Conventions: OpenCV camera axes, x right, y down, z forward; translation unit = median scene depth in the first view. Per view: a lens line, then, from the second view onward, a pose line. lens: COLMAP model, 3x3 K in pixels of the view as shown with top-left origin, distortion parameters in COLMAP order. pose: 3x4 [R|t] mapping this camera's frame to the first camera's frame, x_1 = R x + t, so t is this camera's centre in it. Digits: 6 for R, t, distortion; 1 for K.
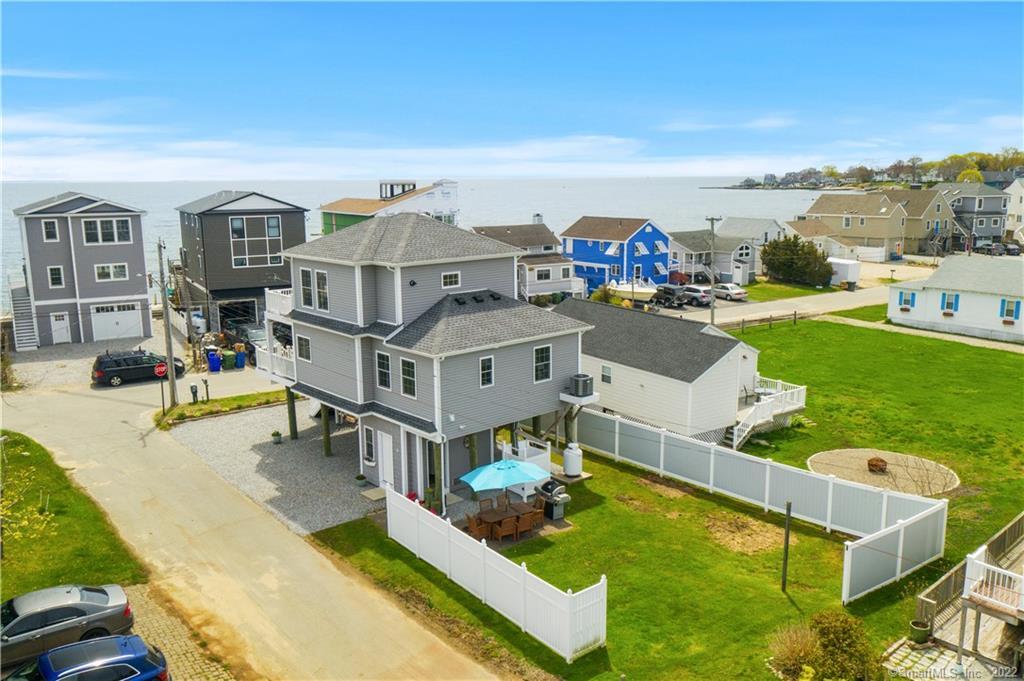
lens RADIAL K [[792.3, 0, 512.8], [0, 792.3, 331.6], [0, 0, 1]] dist [-0.025945, 0.010809]
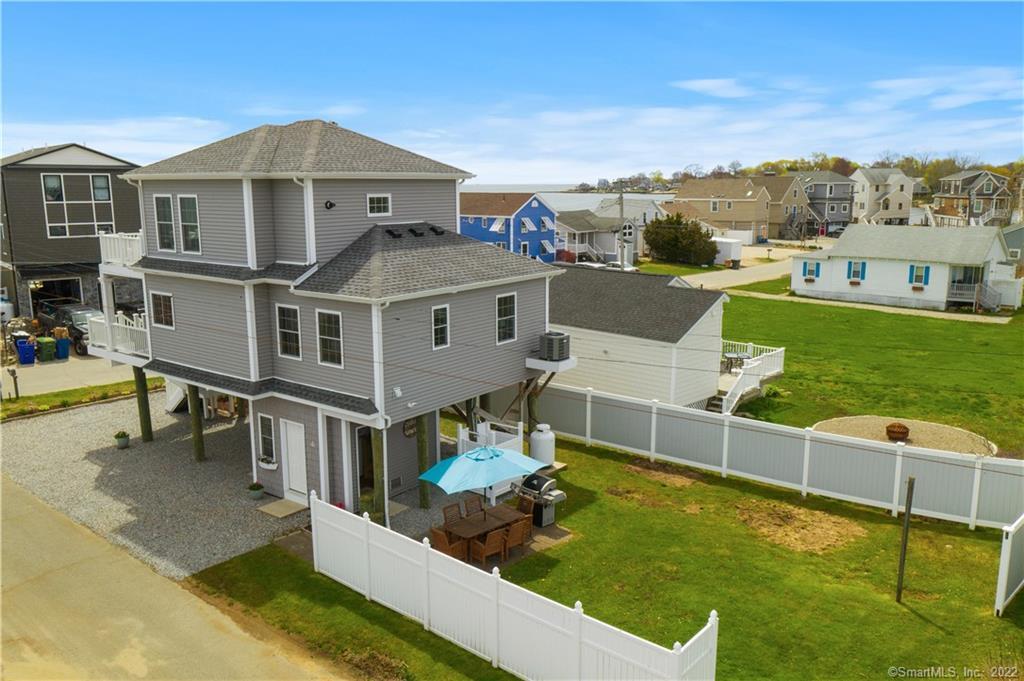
lens RADIAL K [[792.3, 0, 512.6], [0, 792.3, 335.0], [0, 0, 1]] dist [-0.025945, 0.010809]
pose [[0.981126, -0.028763, 0.191218, -0.096665], [0.028402, 0.999586, 0.004629, 0.051421], [-0.191272, 0.000889, 0.981537, 0.260479]]
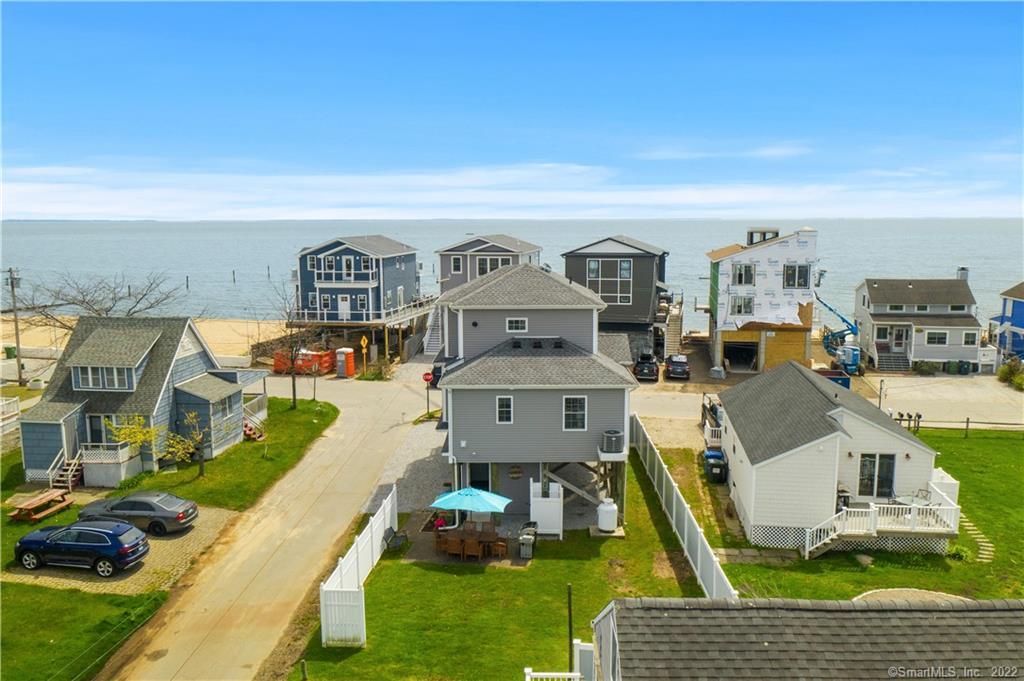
lens RADIAL K [[792.3, 0, 527.4], [0, 792.3, 338.8], [0, 0, 1]] dist [-0.025945, 0.010809]
pose [[0.754631, 0.098836, -0.648663, 0.634071], [-0.124179, 0.992237, 0.006720, -0.053445], [0.644292, 0.075479, 0.761046, 0.159405]]
